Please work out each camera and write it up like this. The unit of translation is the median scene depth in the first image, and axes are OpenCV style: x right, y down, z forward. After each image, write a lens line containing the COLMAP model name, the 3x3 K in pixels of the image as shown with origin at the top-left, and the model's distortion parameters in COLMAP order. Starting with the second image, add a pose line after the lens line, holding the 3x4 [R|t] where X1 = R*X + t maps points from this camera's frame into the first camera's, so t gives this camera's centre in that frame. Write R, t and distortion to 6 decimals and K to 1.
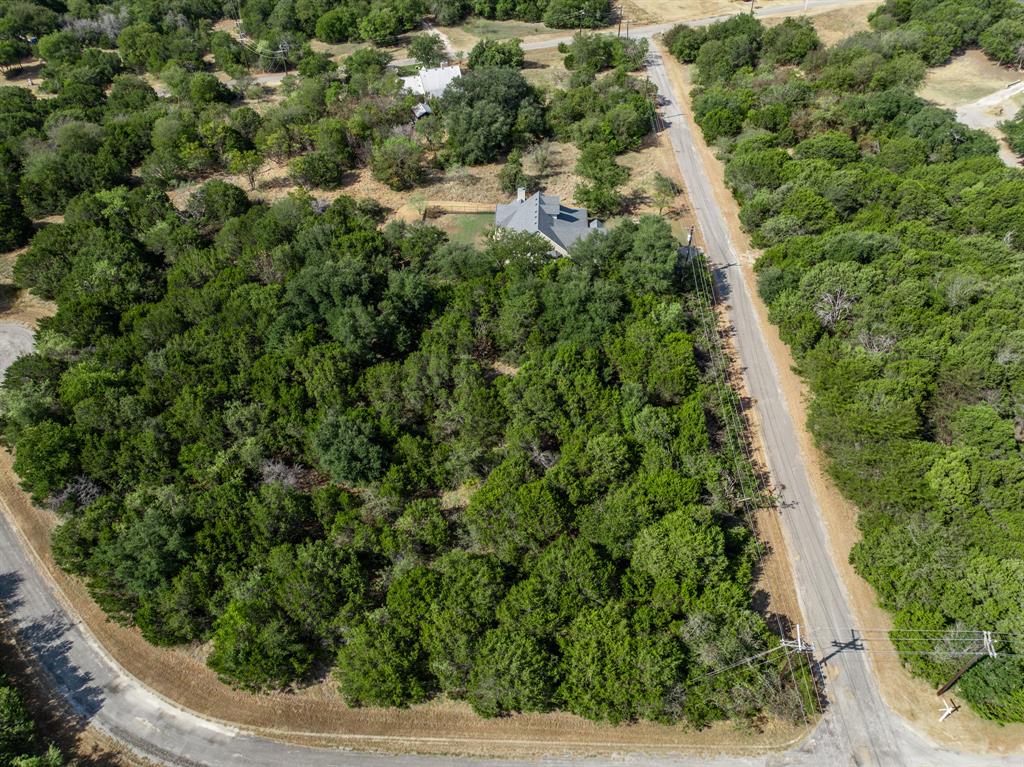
lens RADIAL K [[722.3, 0, 511.1], [0, 722.3, 383.4], [0, 0, 1]] dist [-0.034691, 0.023790]
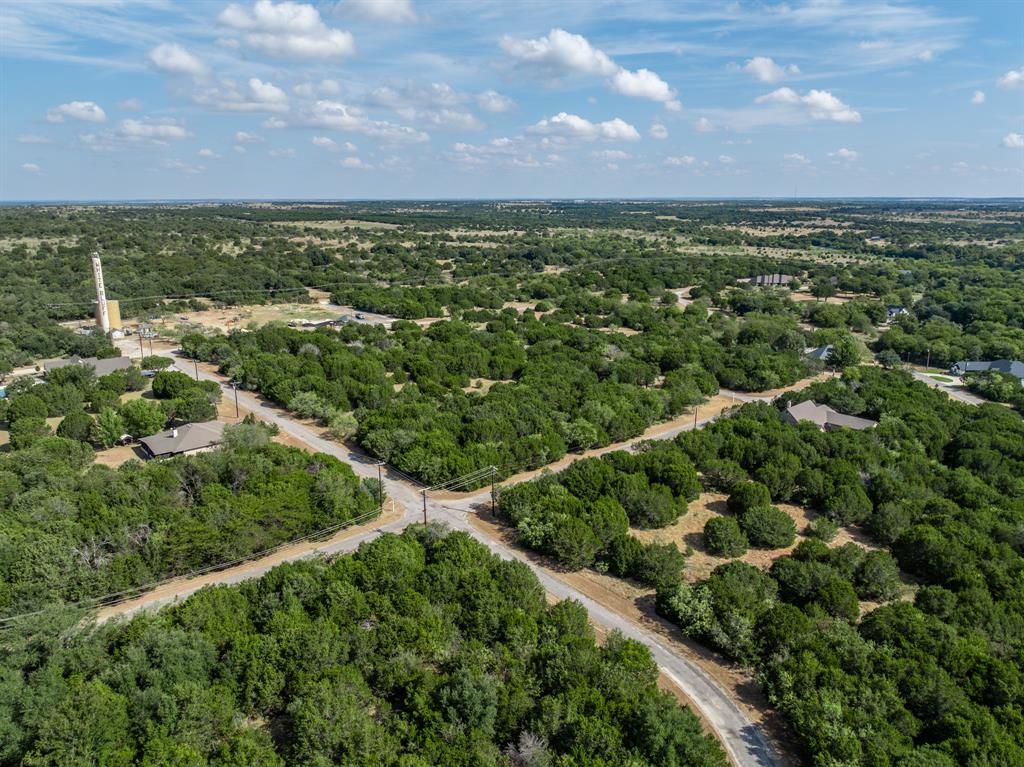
lens RADIAL K [[722.3, 0, 517.2], [0, 722.3, 376.0], [0, 0, 1]] dist [-0.034691, 0.023790]
pose [[-0.696054, -0.173257, 0.696772, -0.843433], [0.490891, 0.593357, 0.637928, -0.742446], [-0.523960, 0.786072, -0.327958, 0.886842]]
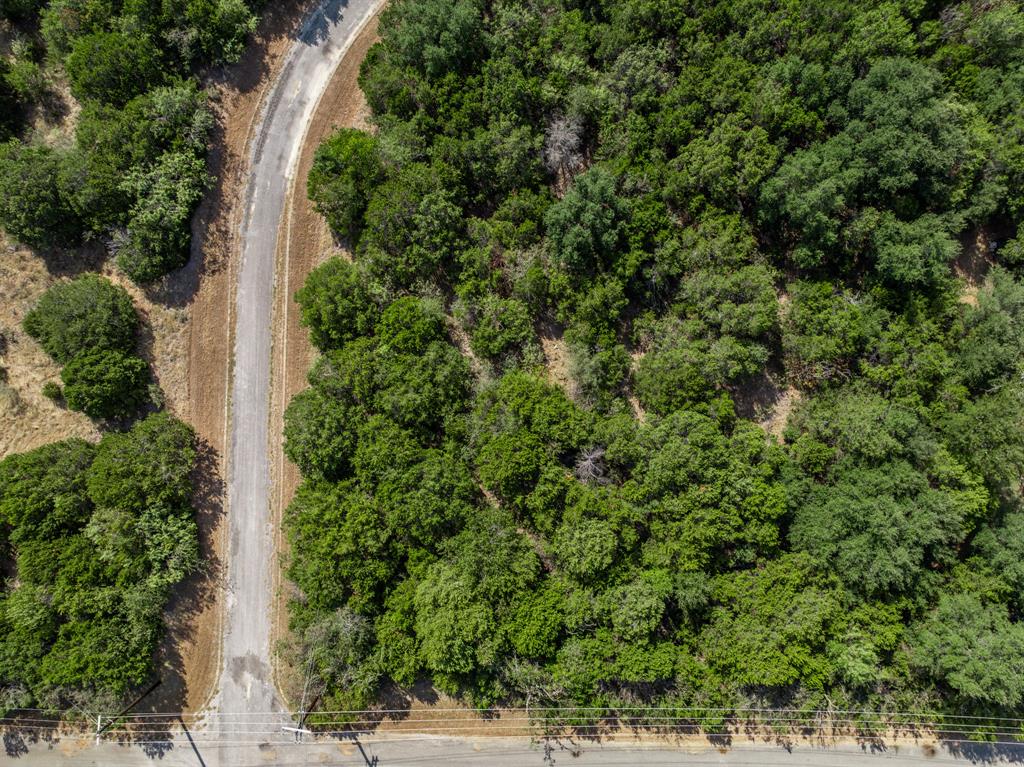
lens RADIAL K [[722.3, 0, 509.2], [0, 722.3, 379.7], [0, 0, 1]] dist [-0.034691, 0.023790]
pose [[0.034387, 0.999176, -0.021541, -0.032253], [-0.689924, 0.039327, 0.722812, -0.393760], [0.723064, -0.009994, 0.690708, 0.366987]]
